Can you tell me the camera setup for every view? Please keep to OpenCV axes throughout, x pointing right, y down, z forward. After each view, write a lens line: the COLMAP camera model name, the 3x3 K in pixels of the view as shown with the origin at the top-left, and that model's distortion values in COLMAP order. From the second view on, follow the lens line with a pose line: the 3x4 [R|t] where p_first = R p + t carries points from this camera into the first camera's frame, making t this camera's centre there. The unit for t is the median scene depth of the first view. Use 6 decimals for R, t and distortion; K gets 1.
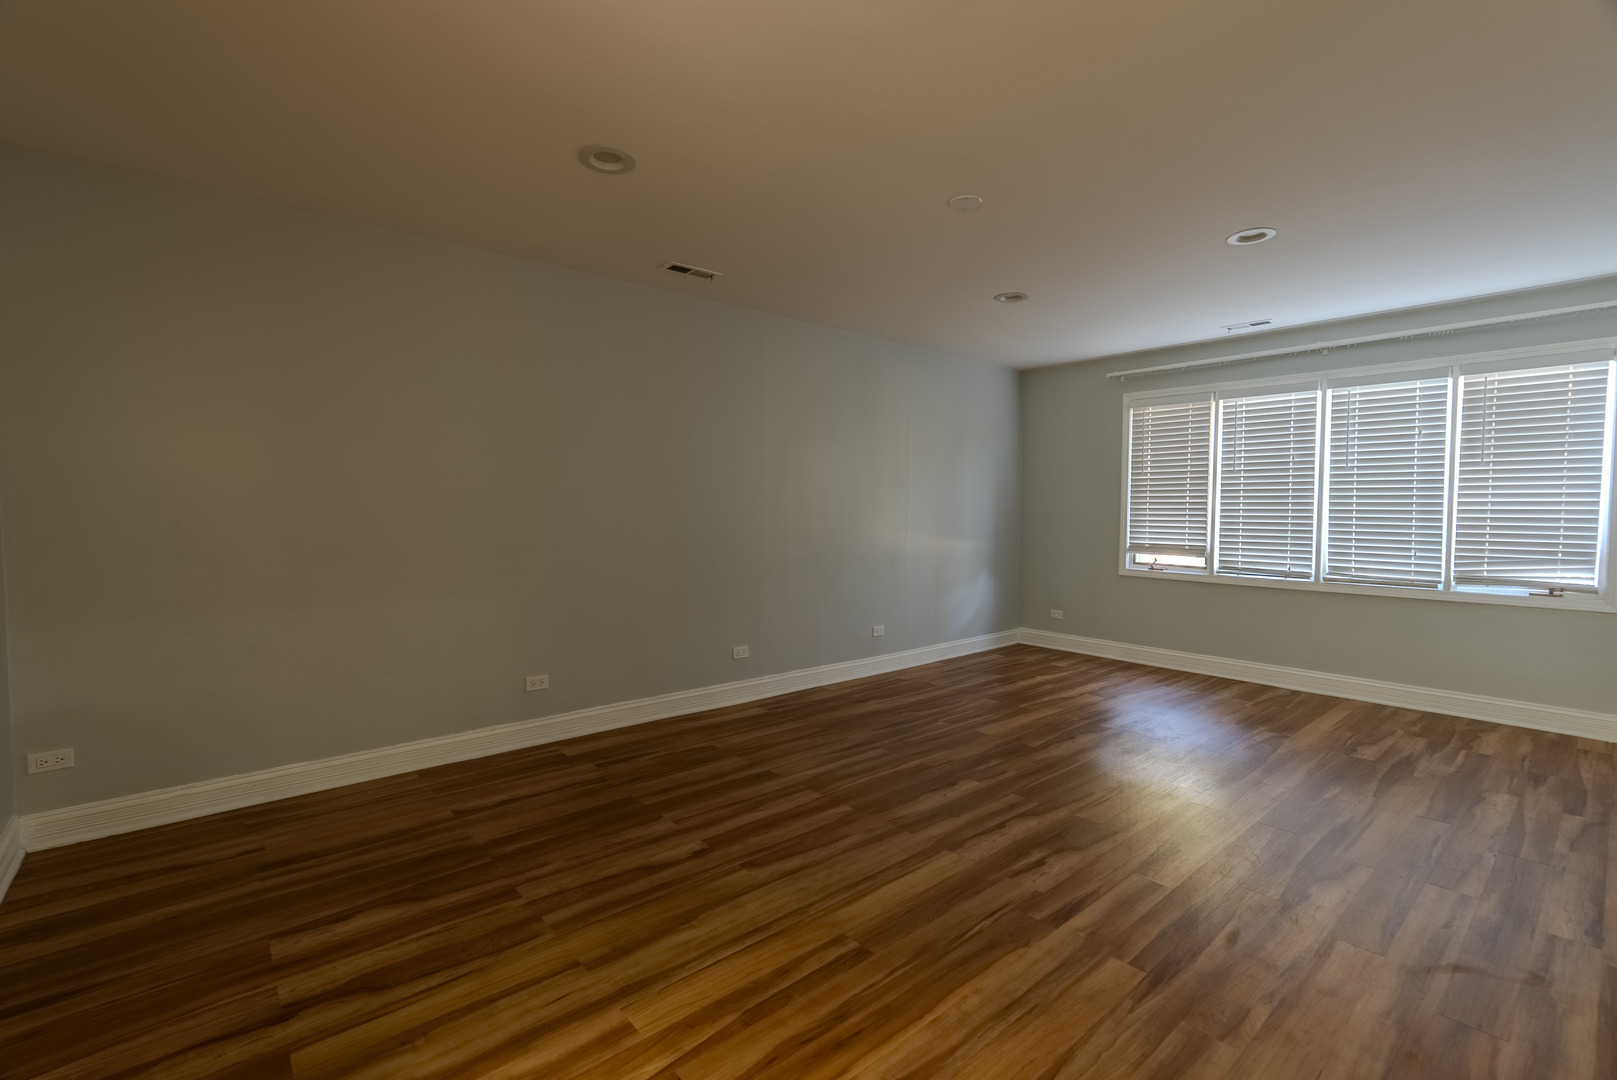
lens RADIAL K [[715.5, 0, 804.6], [0, 715.5, 533.7], [0, 0, 1]] dist [-0.004915, -0.000194]
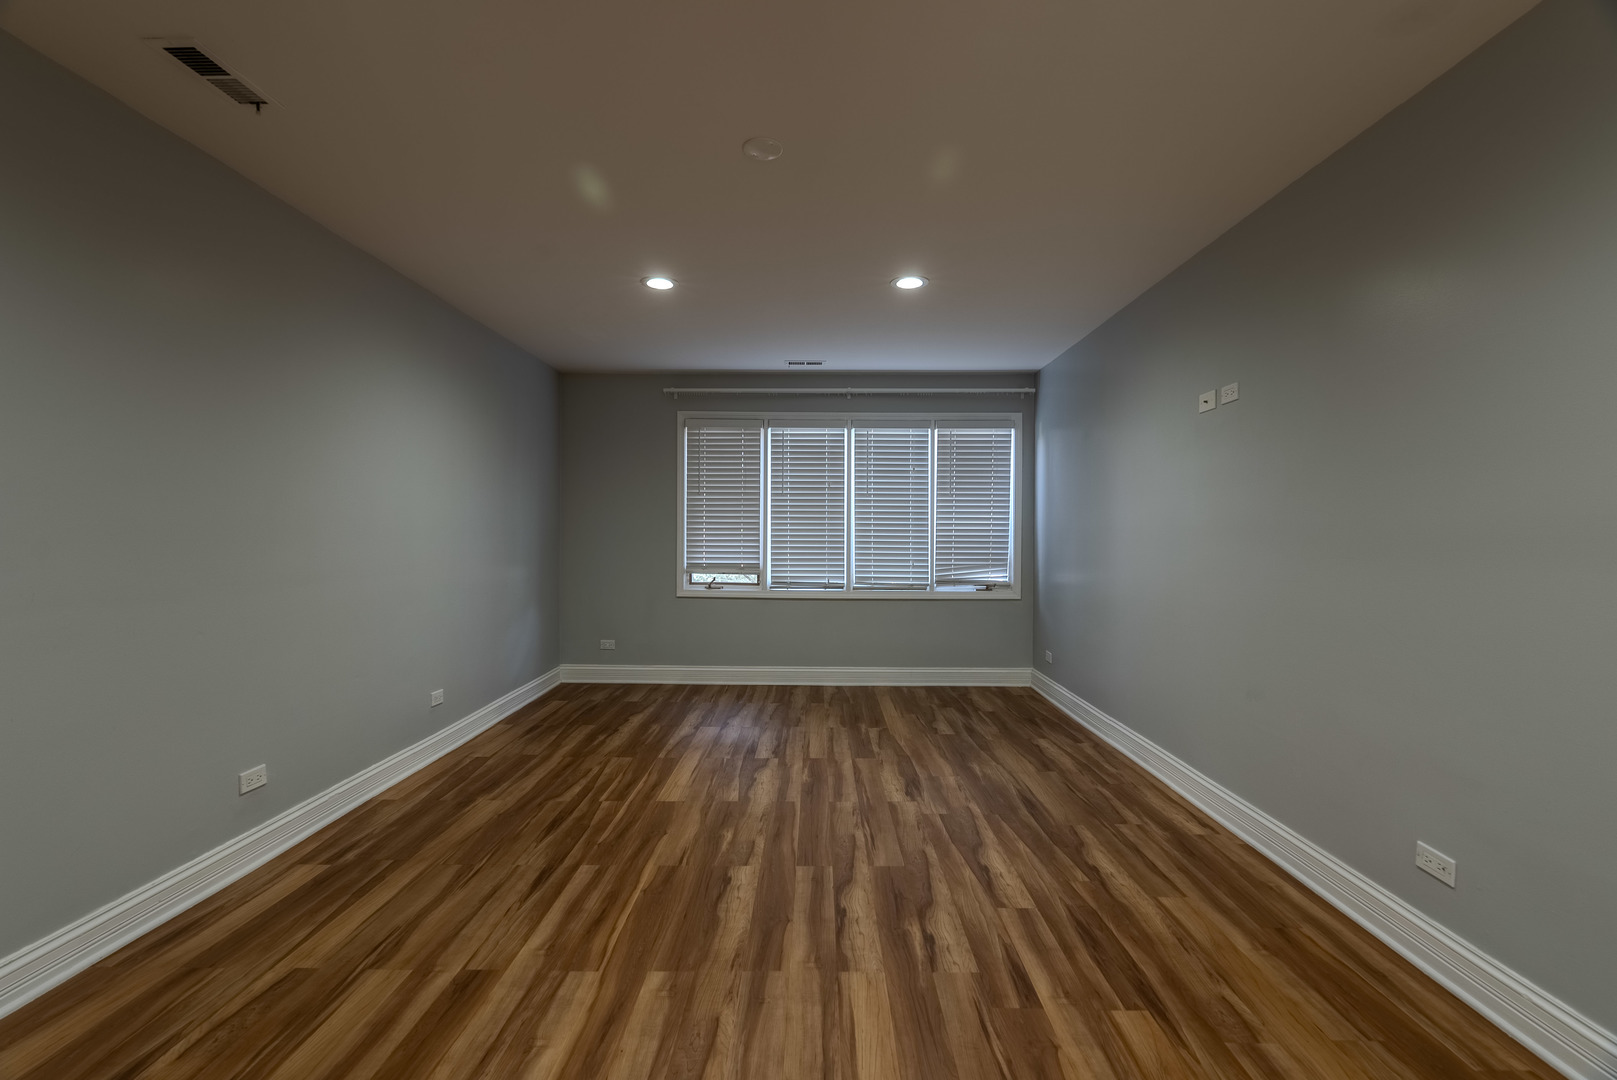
lens RADIAL K [[715.5, 0, 805.1], [0, 715.5, 540.5], [0, 0, 1]] dist [-0.004915, -0.000194]
pose [[0.660274, -0.013685, 0.750900, -0.237426], [0.025236, 0.999674, -0.003971, -0.013653], [-0.750601, 0.021572, 0.660404, 0.300243]]
